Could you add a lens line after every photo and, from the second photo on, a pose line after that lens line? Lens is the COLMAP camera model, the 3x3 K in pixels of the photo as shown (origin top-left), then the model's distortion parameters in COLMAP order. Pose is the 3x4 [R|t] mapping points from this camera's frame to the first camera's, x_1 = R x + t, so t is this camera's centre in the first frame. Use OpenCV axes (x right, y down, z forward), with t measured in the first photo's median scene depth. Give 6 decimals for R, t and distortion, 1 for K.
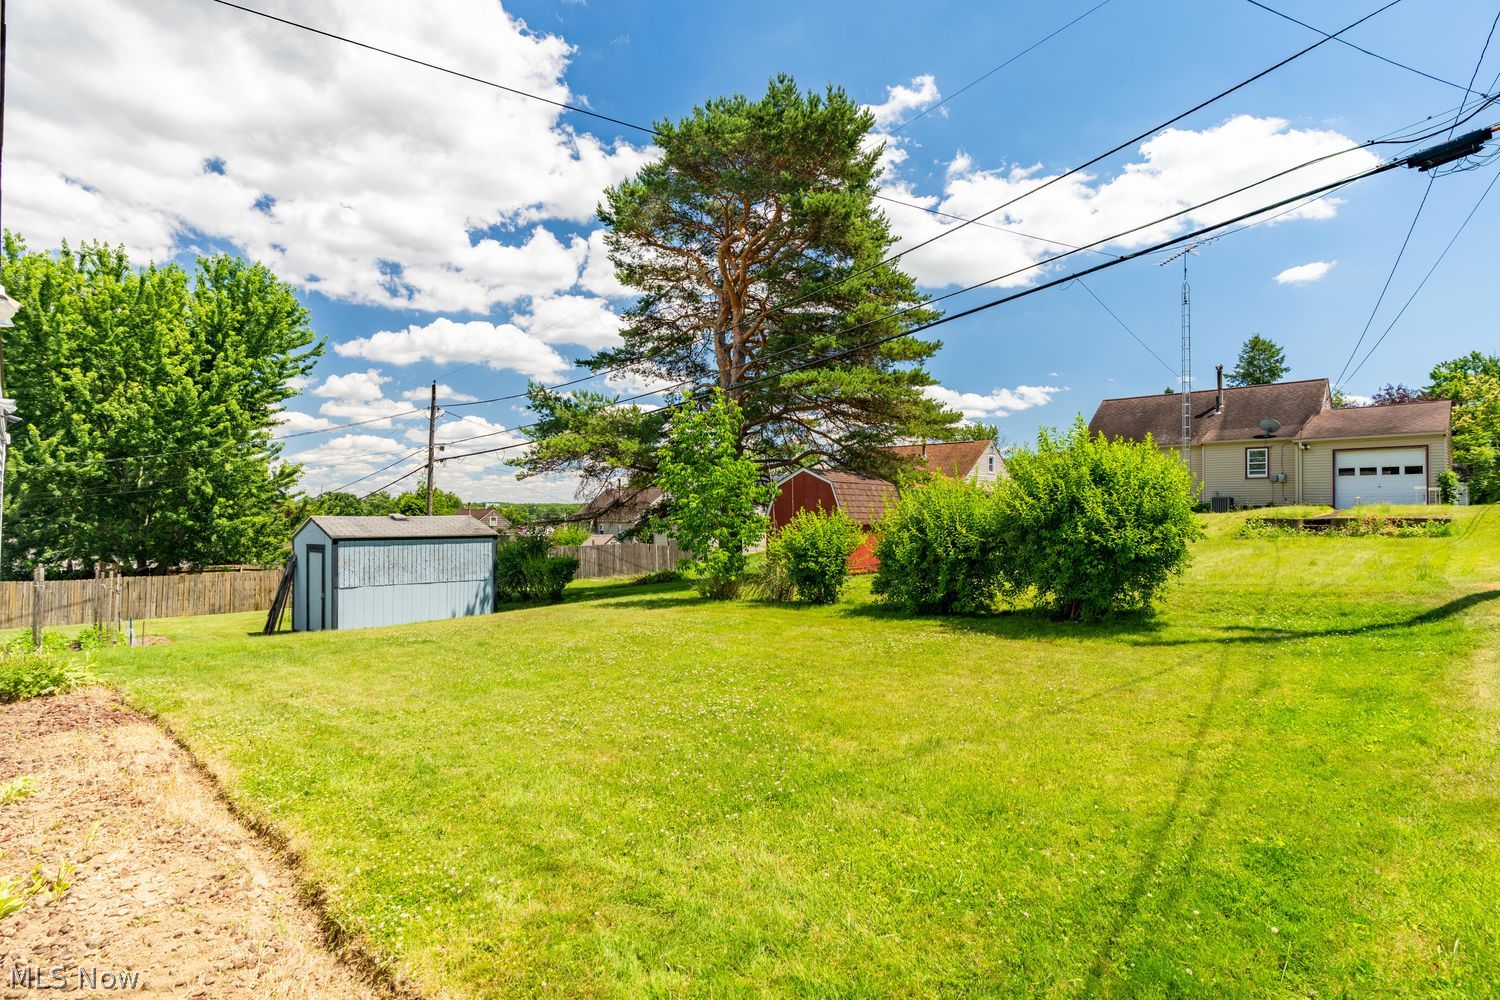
lens RADIAL K [[720.5, 0, 750.0], [0, 720.5, 500.0], [0, 0, 1]] dist [-0.000169, -0.000042]
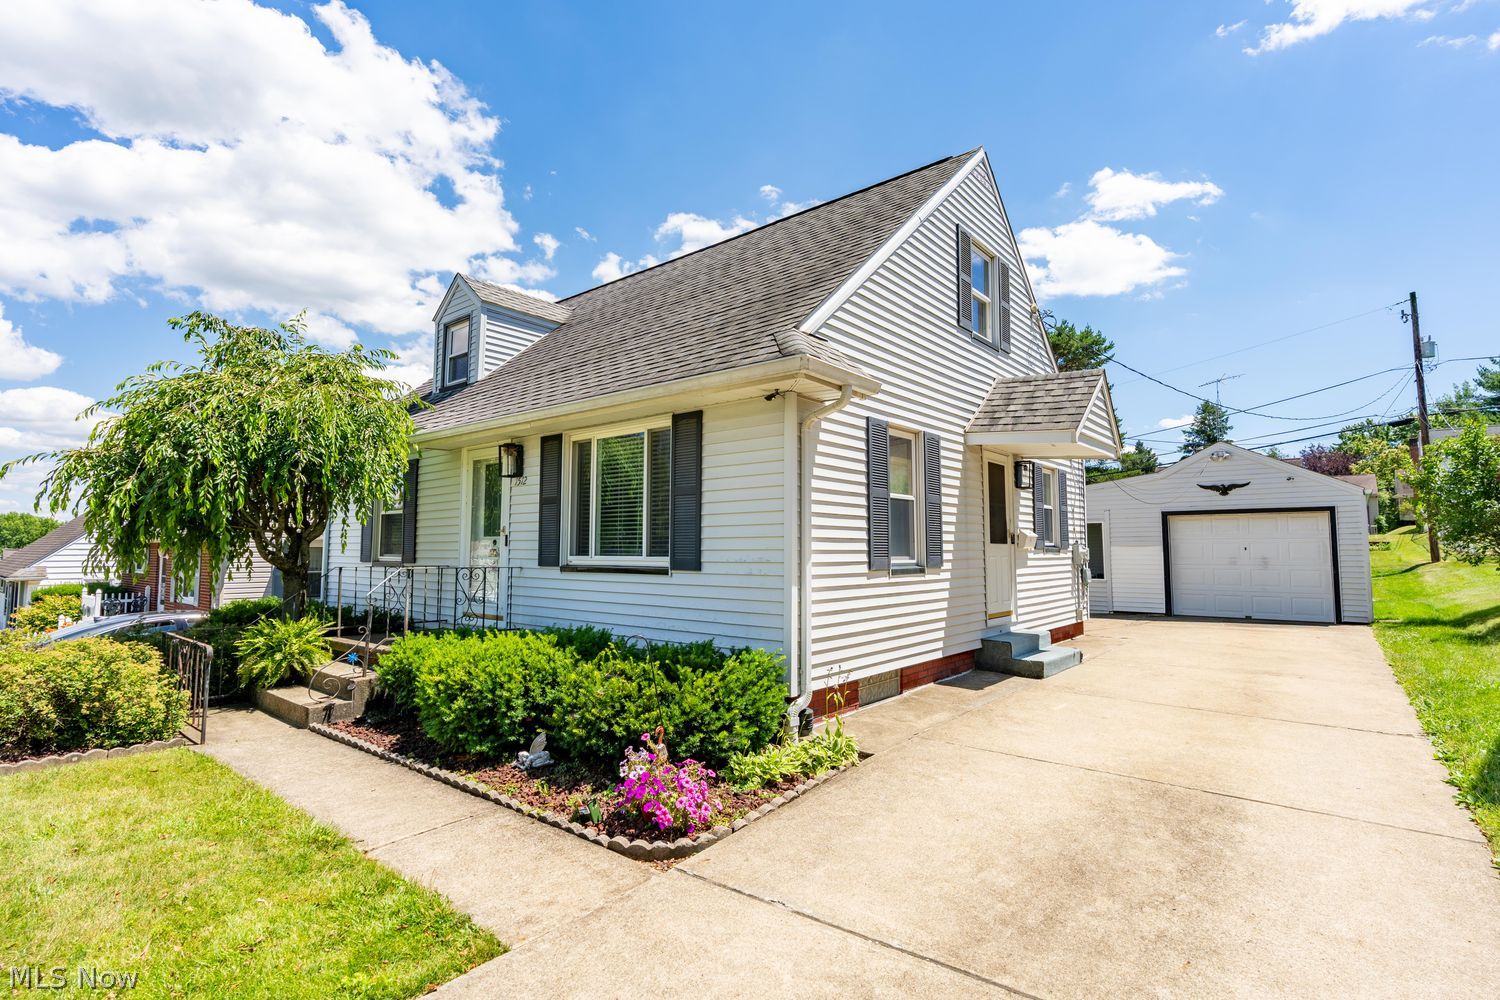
lens RADIAL K [[720.5, 0, 750.0], [0, 720.5, 500.0], [0, 0, 1]] dist [-0.000169, -0.000042]
pose [[0.995966, -0.008202, 0.089357, -0.763350], [0.012381, 0.998850, -0.046316, -0.015010], [-0.088874, 0.047236, 0.994922, -0.660568]]
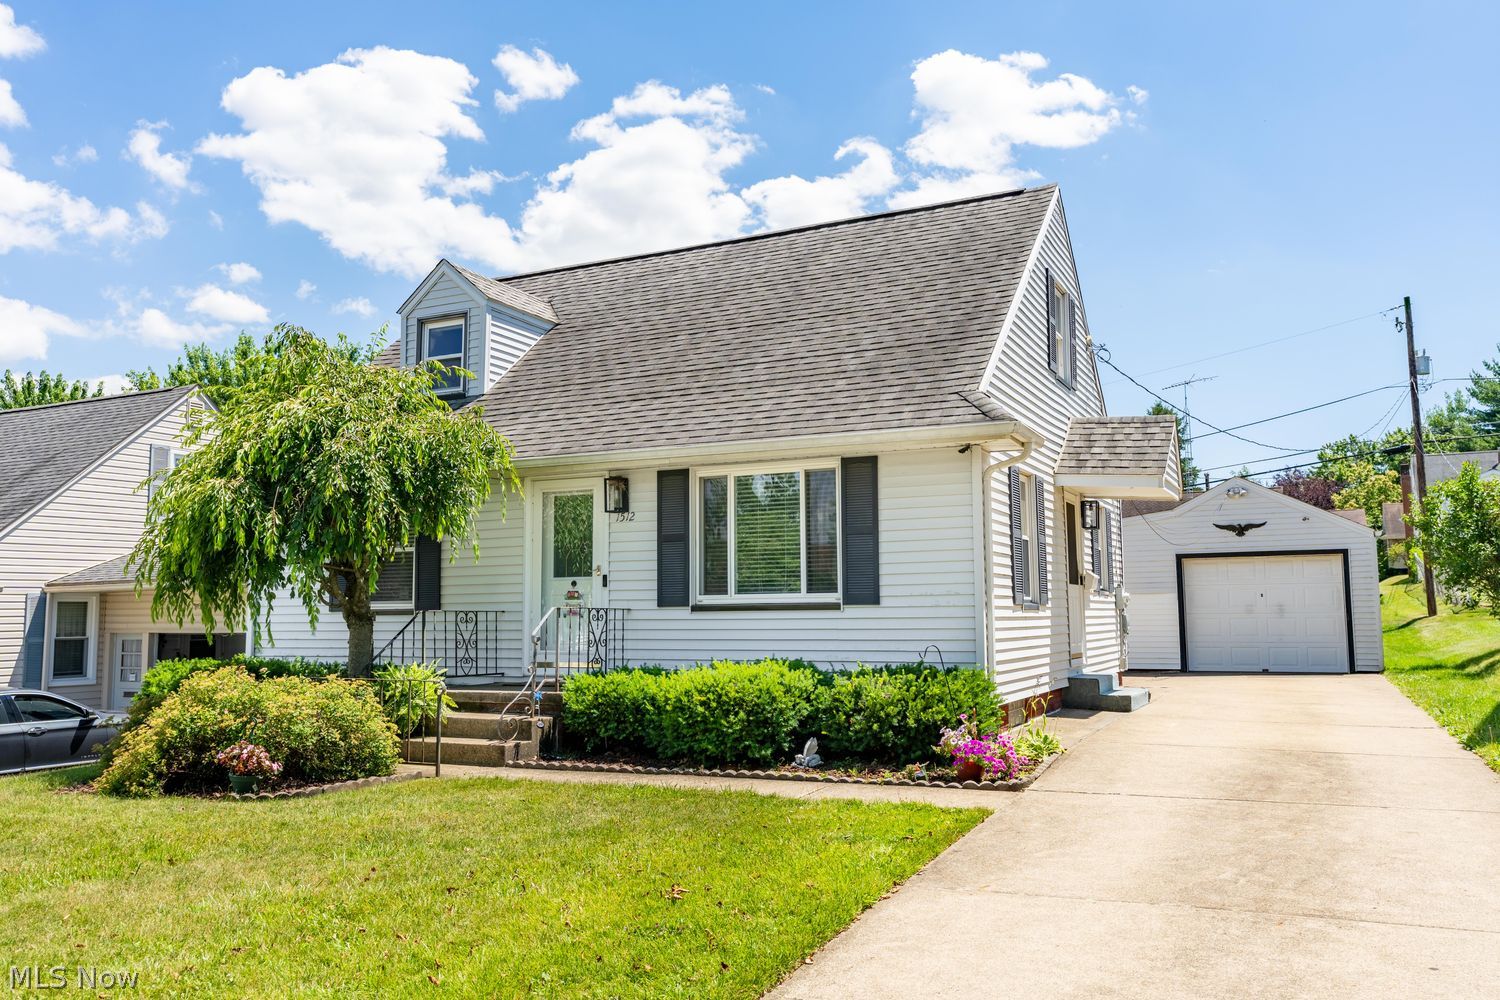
lens RADIAL K [[1164.8, 0, 747.5], [0, 1164.8, 507.1], [0, 0, 1]] dist [0.002943, -0.000829]
pose [[0.947906, 0.006889, 0.318476, -0.946970], [0.015647, 0.997552, -0.068148, -0.009675], [-0.318166, 0.069581, 0.945478, -0.811162]]
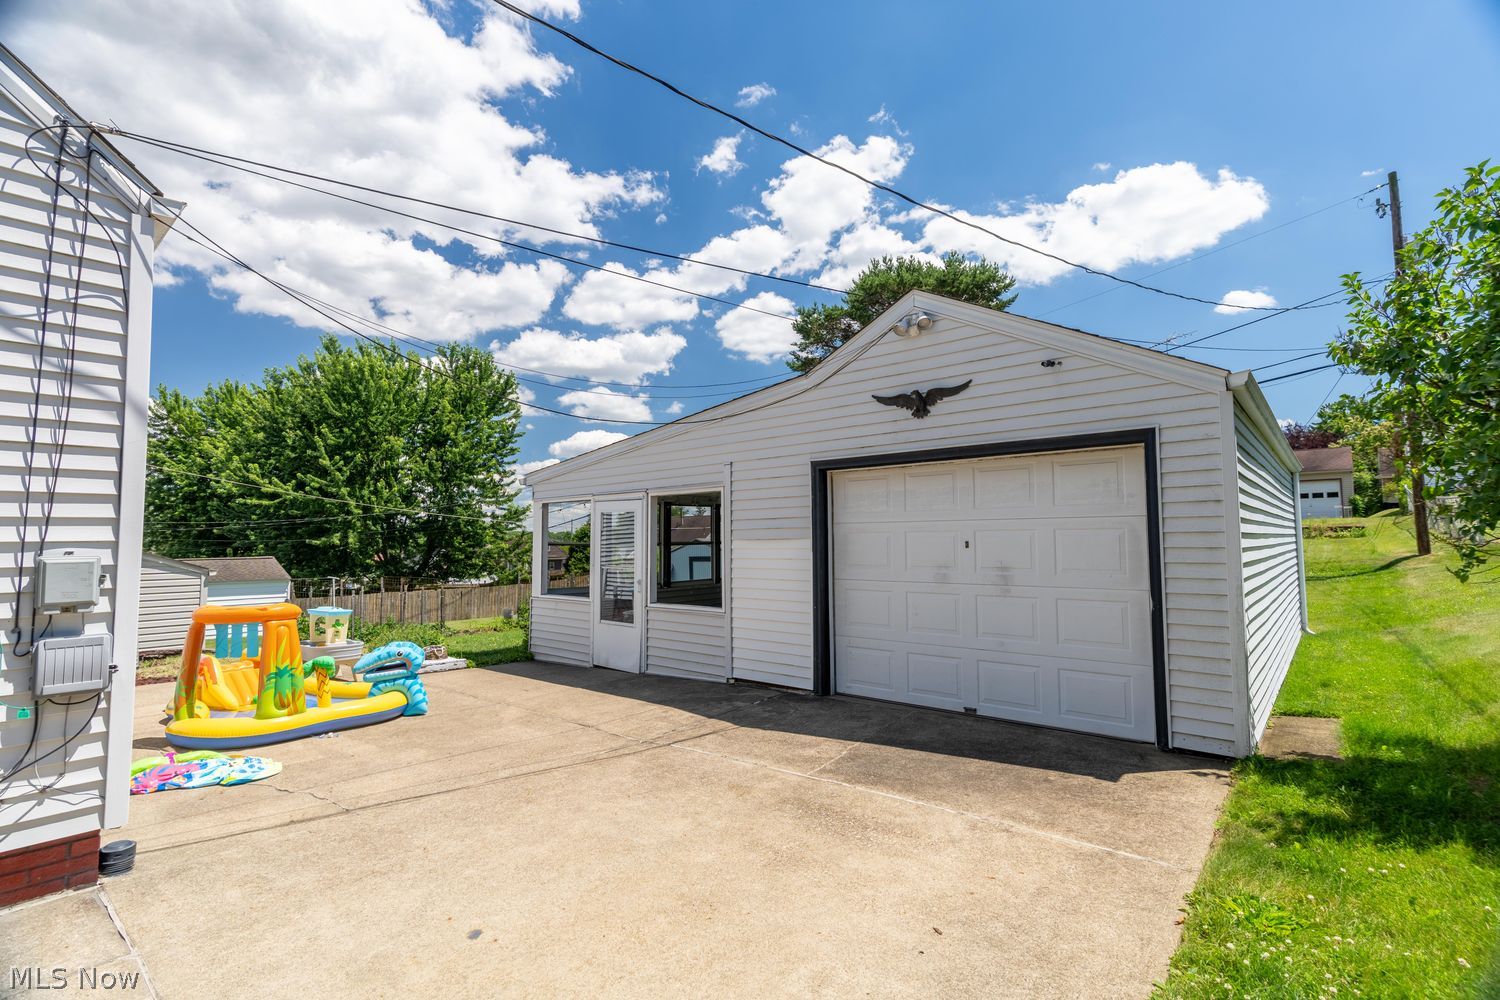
lens RADIAL K [[695.4, 0, 764.9], [0, 695.4, 500.4], [0, 0, 1]] dist [0.010579, -0.000046]
pose [[0.995054, -0.019700, 0.097361, -0.395945], [0.023257, 0.999098, -0.035531, -0.005451], [-0.096573, 0.037620, 0.994615, -0.334832]]
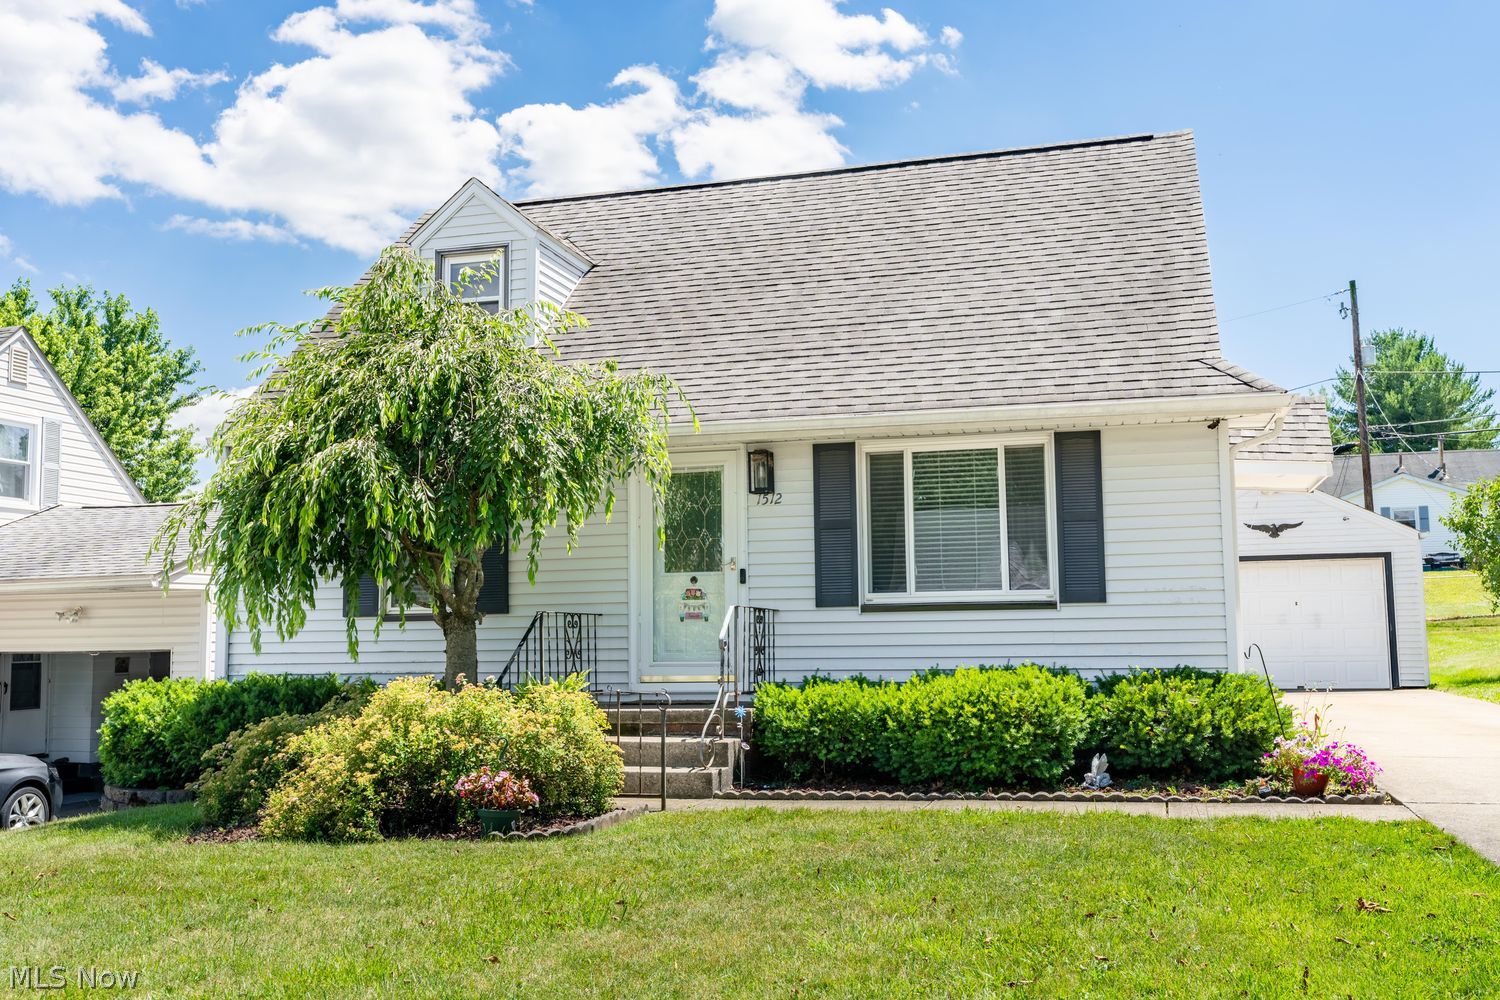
lens RADIAL K [[1408.4, 0, 750.0], [0, 1408.4, 500.0], [0, 0, 1]] dist [0.006579, 0.004193]
pose [[0.872989, 0.021591, 0.487261, -1.086515], [0.015571, 0.997277, -0.072088, -0.004096], [-0.487491, 0.070519, 0.870276, -0.754161]]
